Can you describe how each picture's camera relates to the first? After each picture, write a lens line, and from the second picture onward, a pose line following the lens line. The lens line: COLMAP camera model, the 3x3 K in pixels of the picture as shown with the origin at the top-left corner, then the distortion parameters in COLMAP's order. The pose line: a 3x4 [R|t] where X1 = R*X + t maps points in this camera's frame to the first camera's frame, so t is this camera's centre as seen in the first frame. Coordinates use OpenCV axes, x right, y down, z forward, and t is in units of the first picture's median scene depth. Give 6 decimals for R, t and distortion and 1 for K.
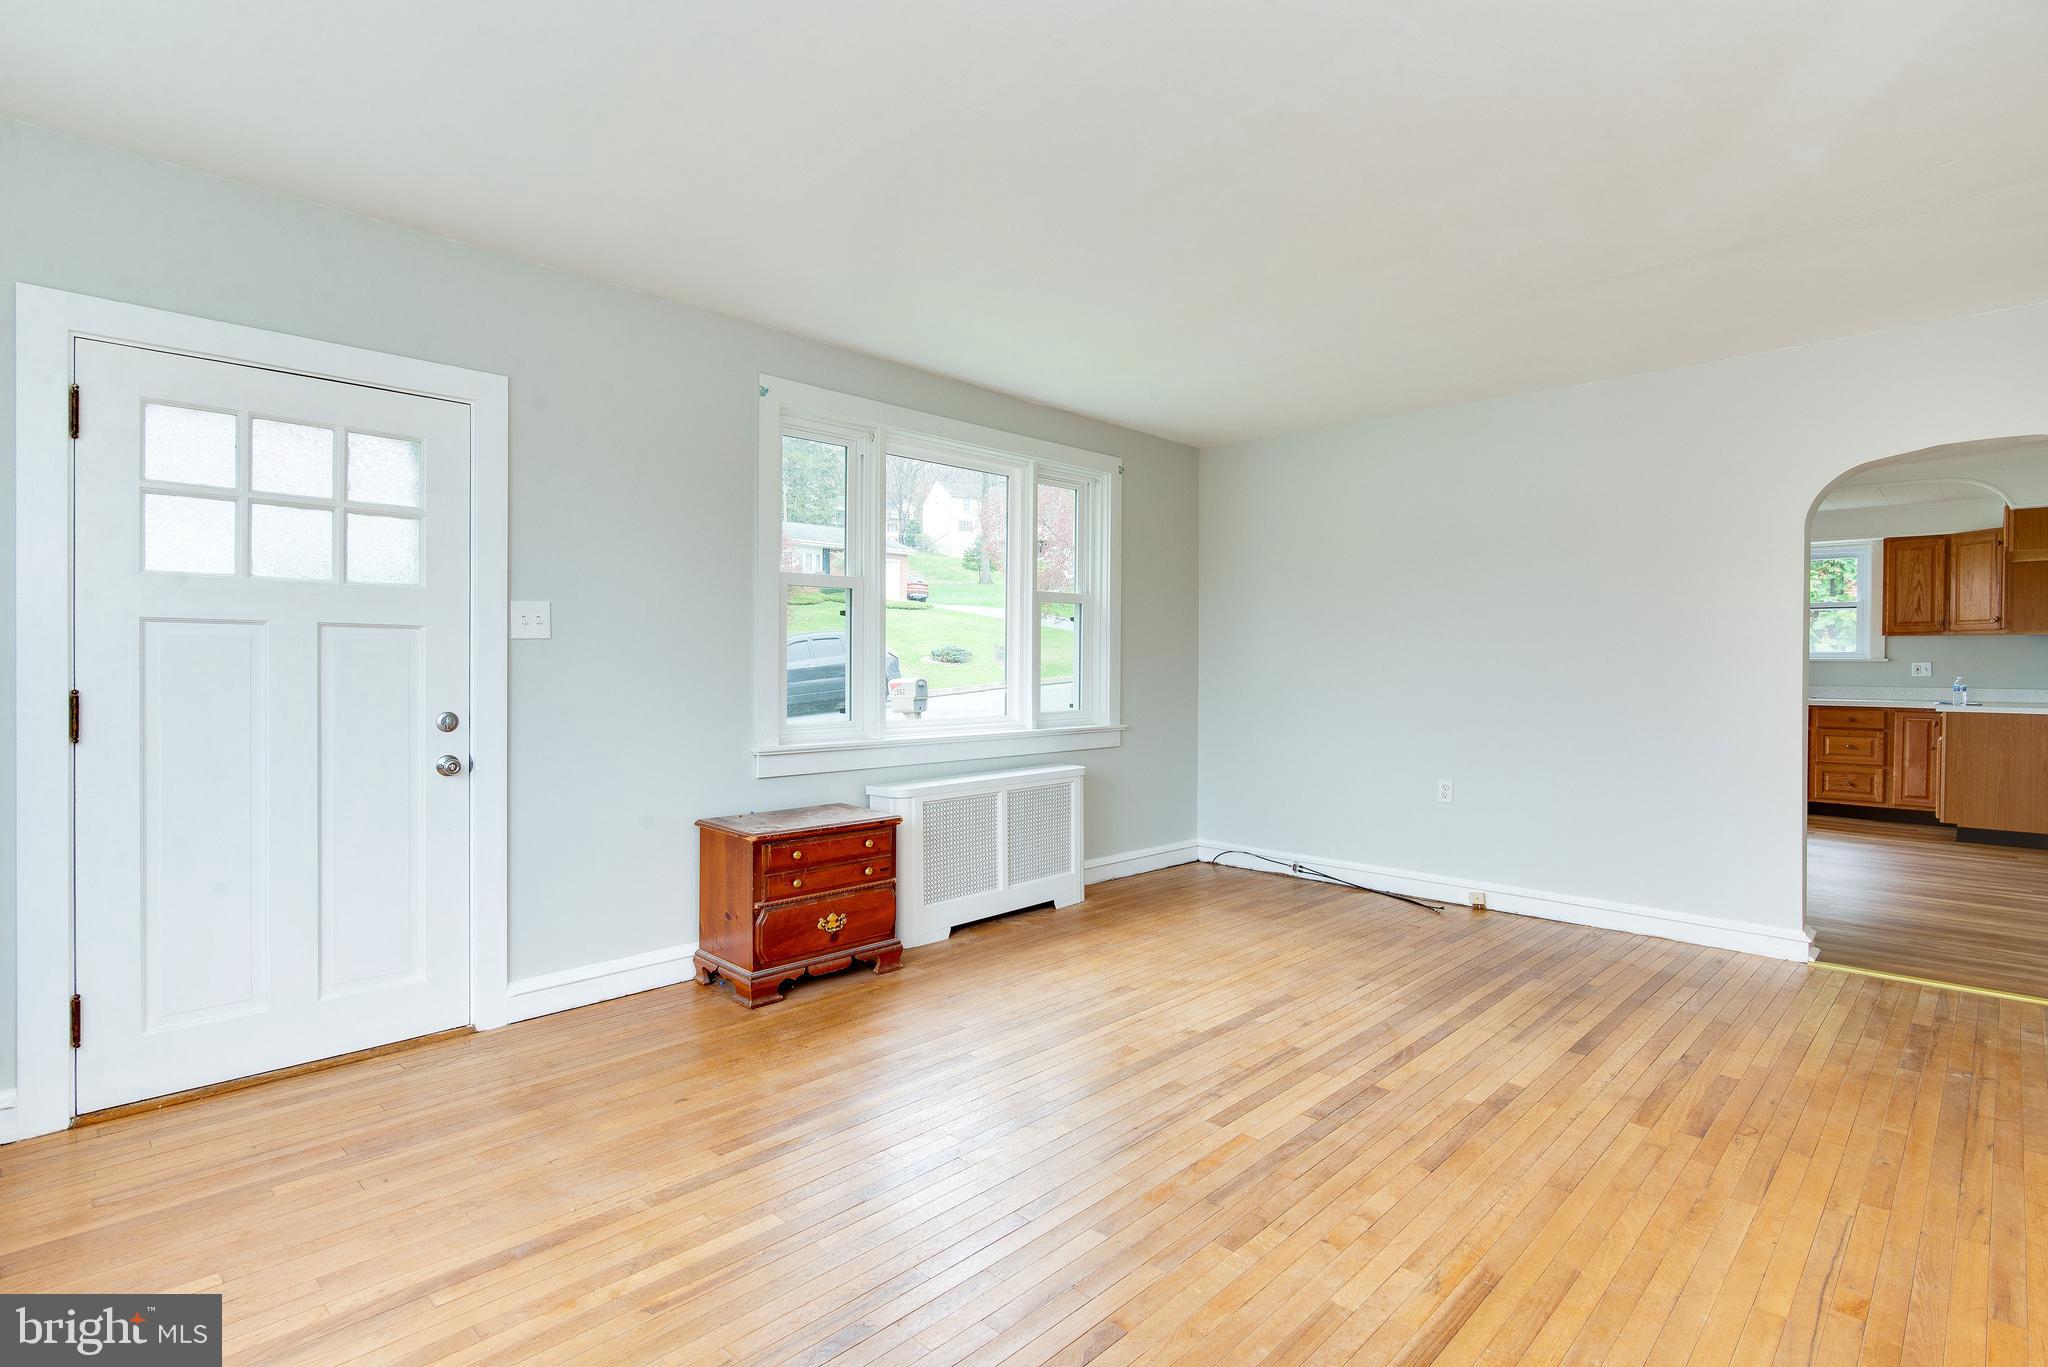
lens RADIAL K [[978.4, 0, 993.1], [0, 978.4, 672.6], [0, 0, 1]] dist [-0.002554, -0.000255]
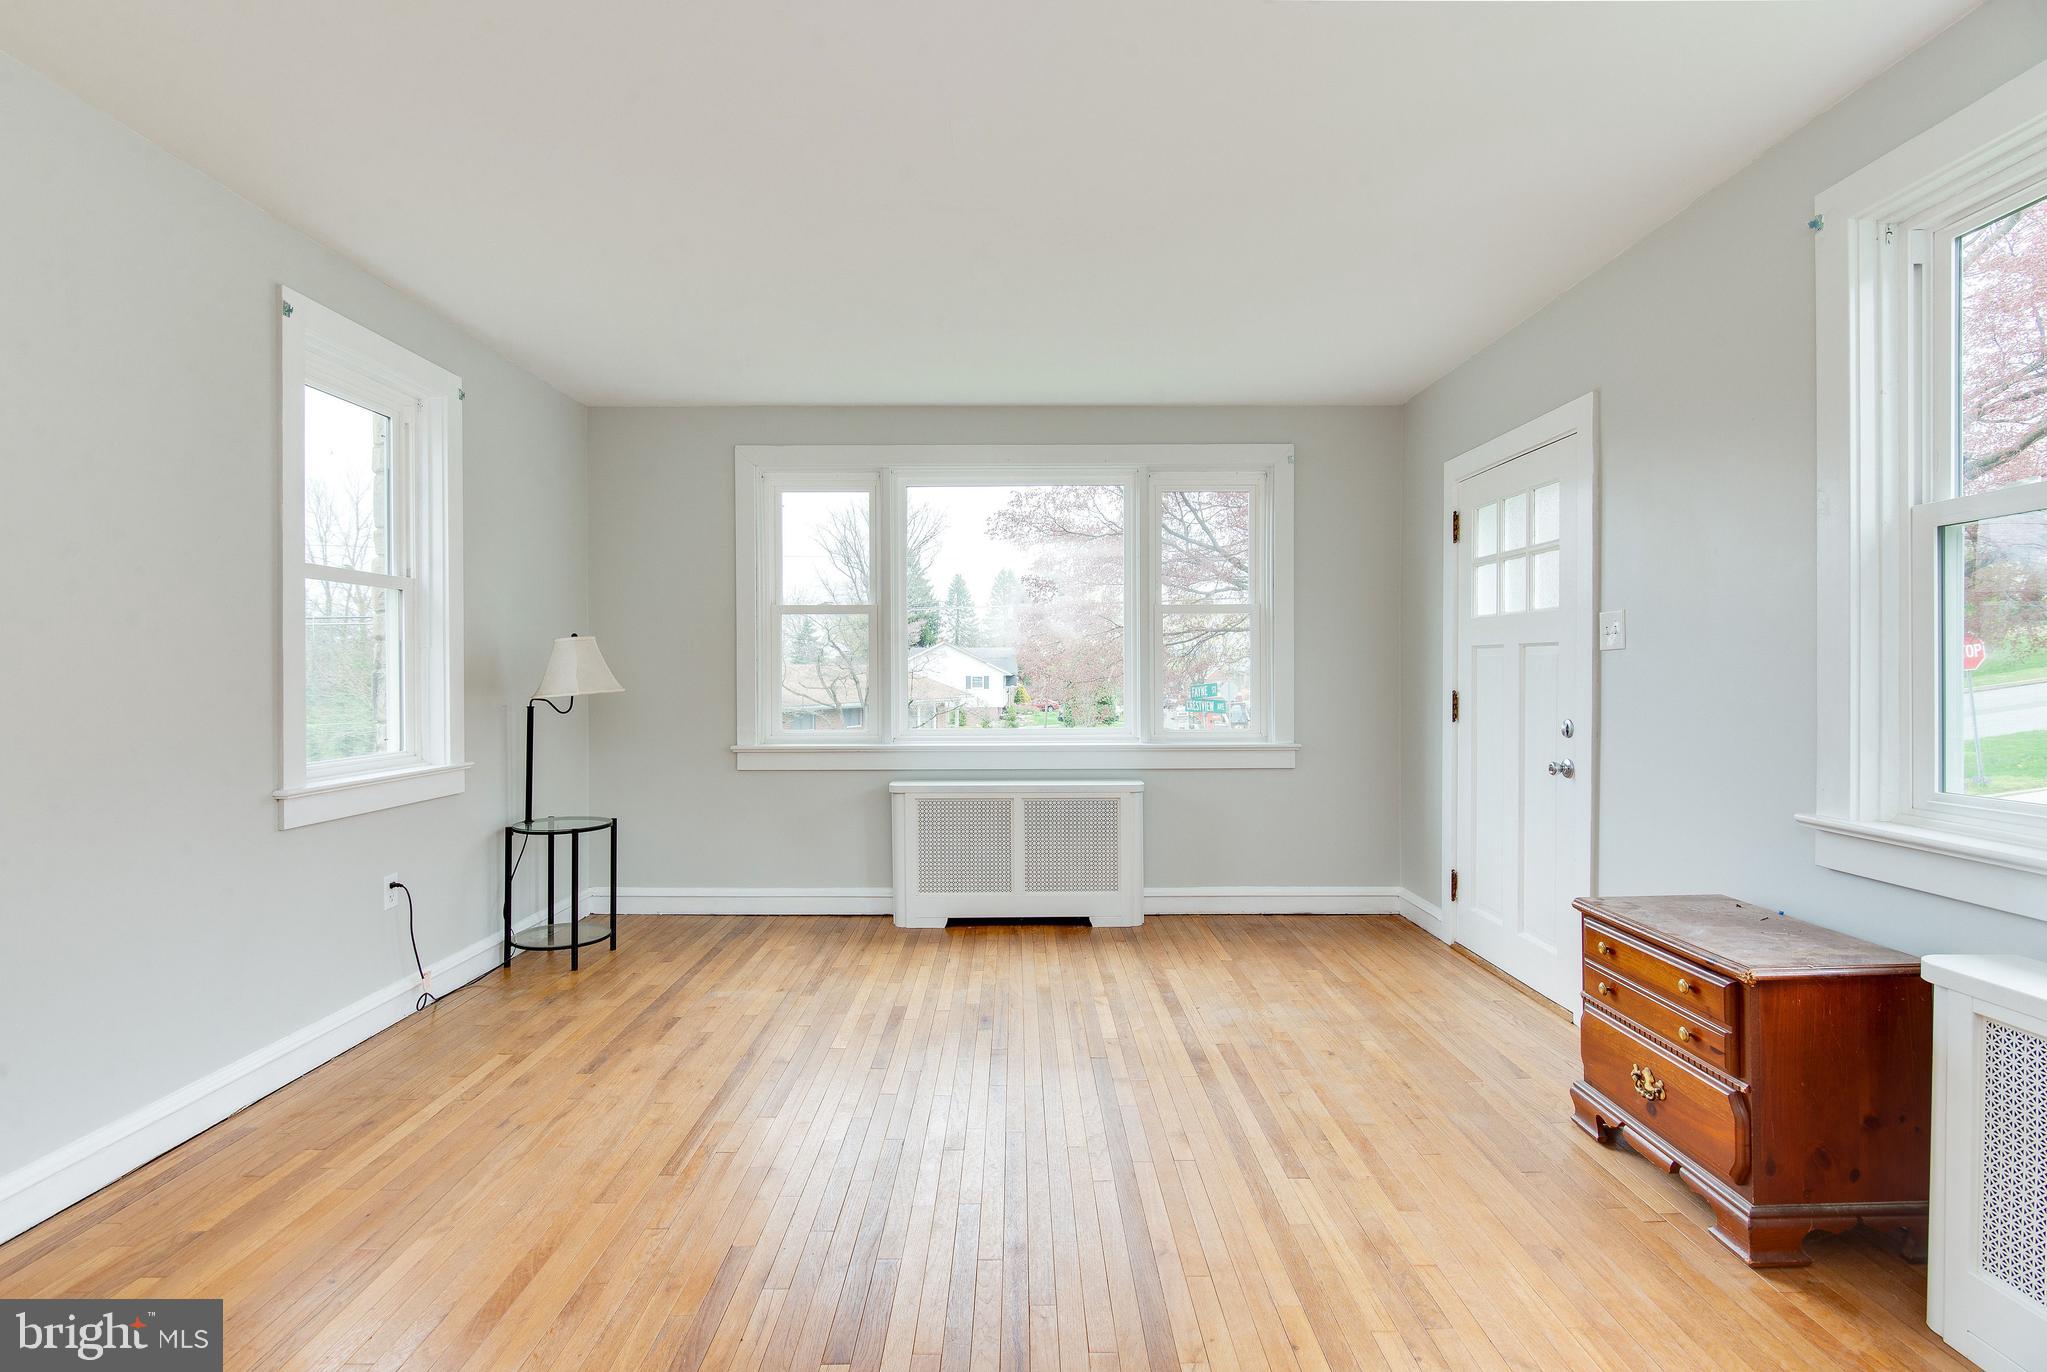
lens RADIAL K [[1020.6, 0, 1023.5], [0, 1020.6, 686.0], [0, 0, 1]] dist [-0.000858, -0.000673]
pose [[-0.692943, 0.005018, -0.720975, 0.671759], [-0.010742, 0.999793, 0.017283, -0.010186], [0.720912, 0.019721, -0.692746, 1.316033]]
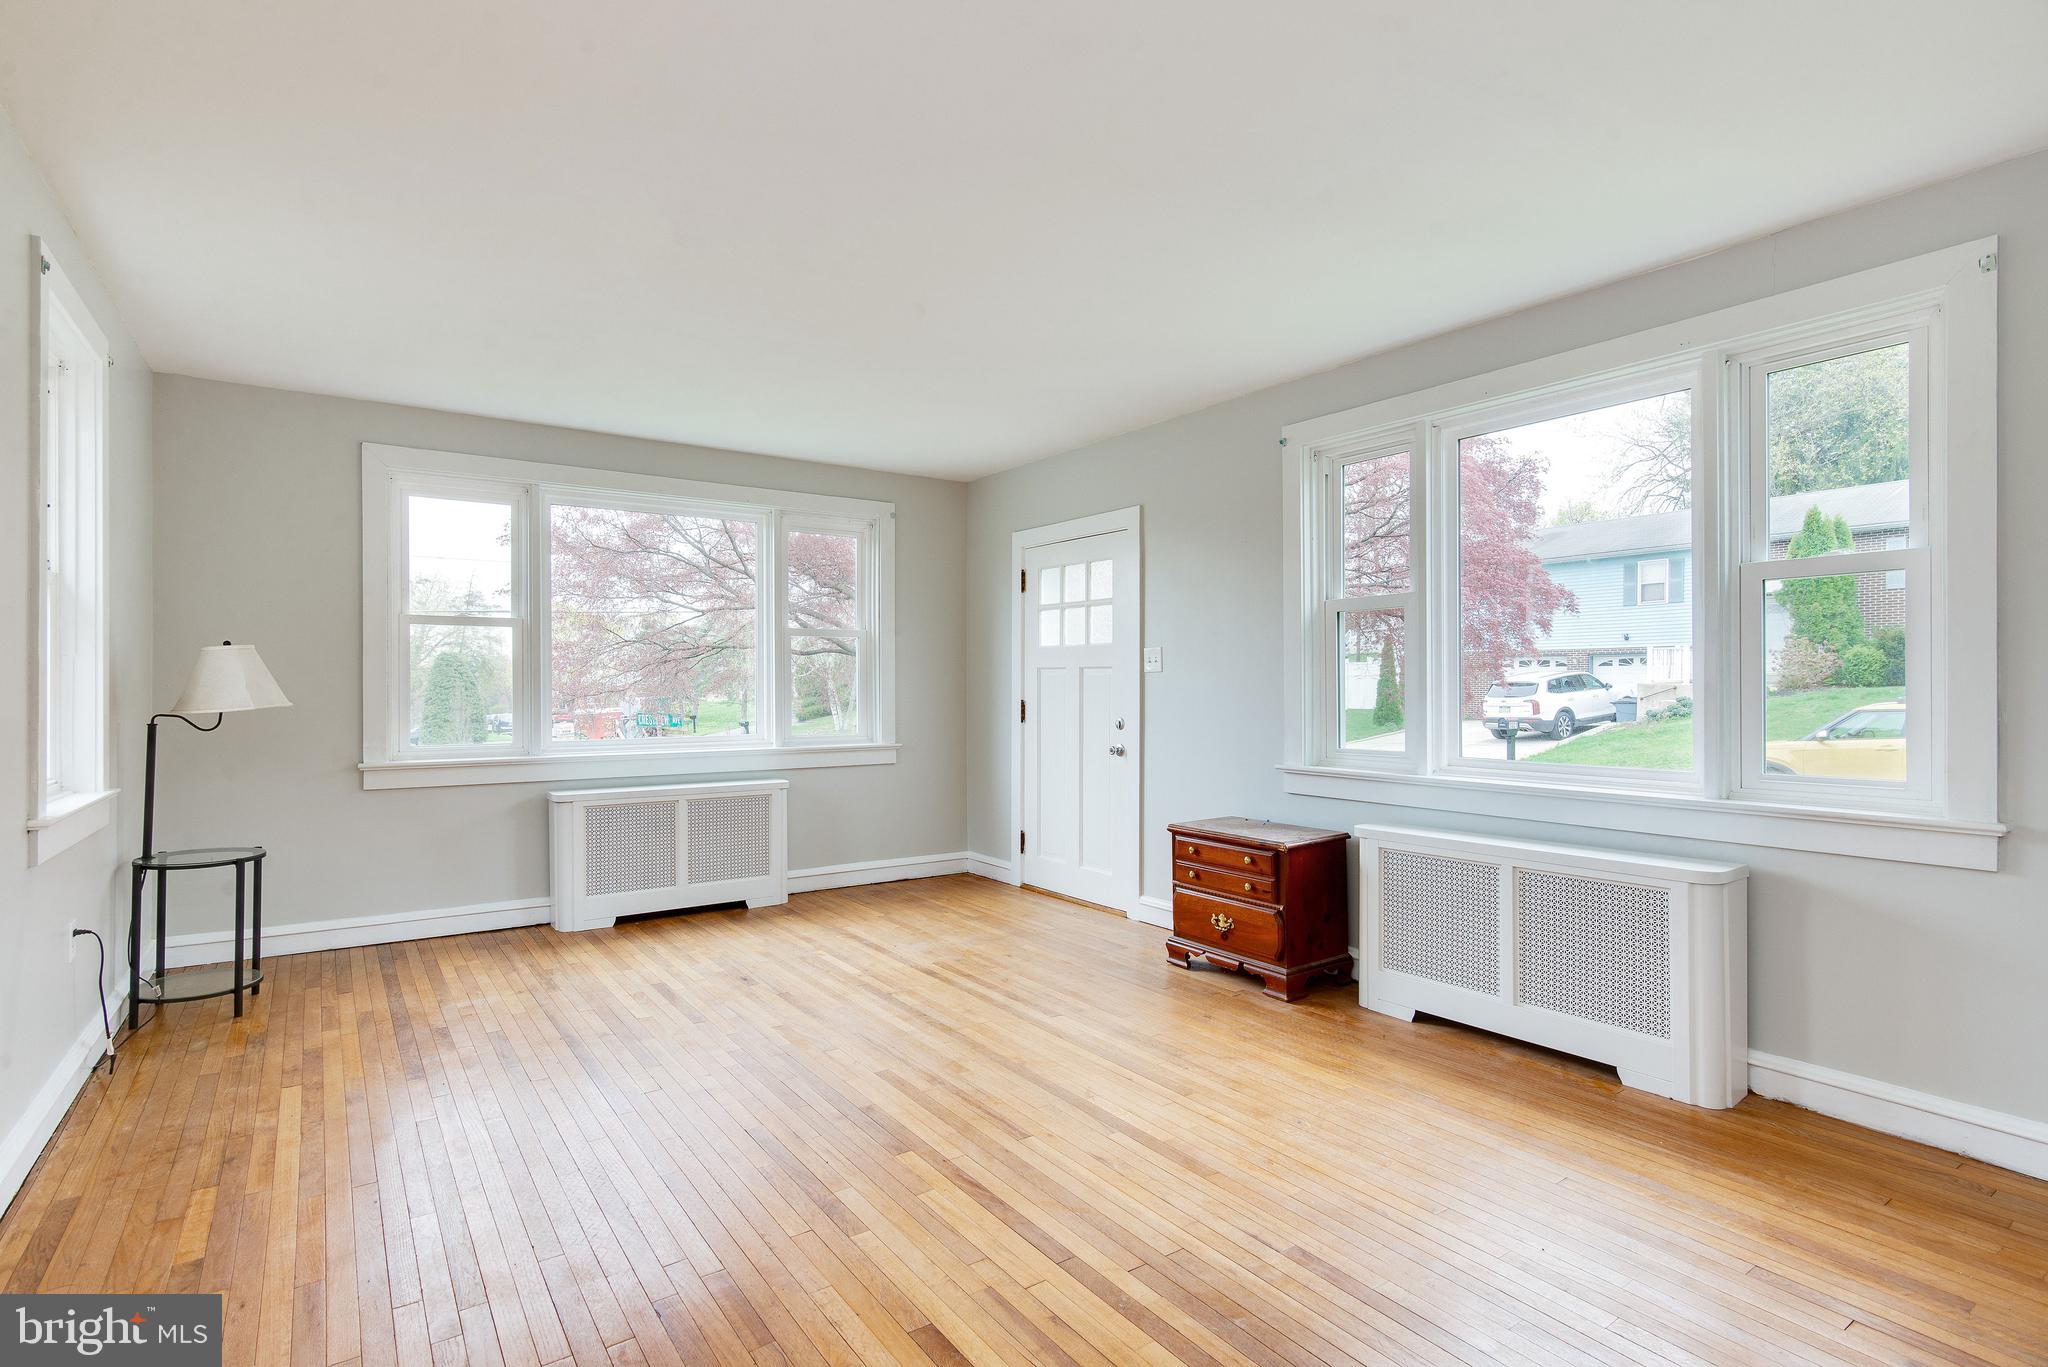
lens RADIAL K [[1016.3, 0, 1038.9], [0, 1016.3, 690.8], [0, 0, 1]] dist [0.007483, 0.000443]
pose [[-0.150628, -0.001094, -0.988590, 1.136568], [-0.012983, 0.999915, 0.000871, -0.004938], [0.988505, 0.012967, -0.150630, 1.092869]]
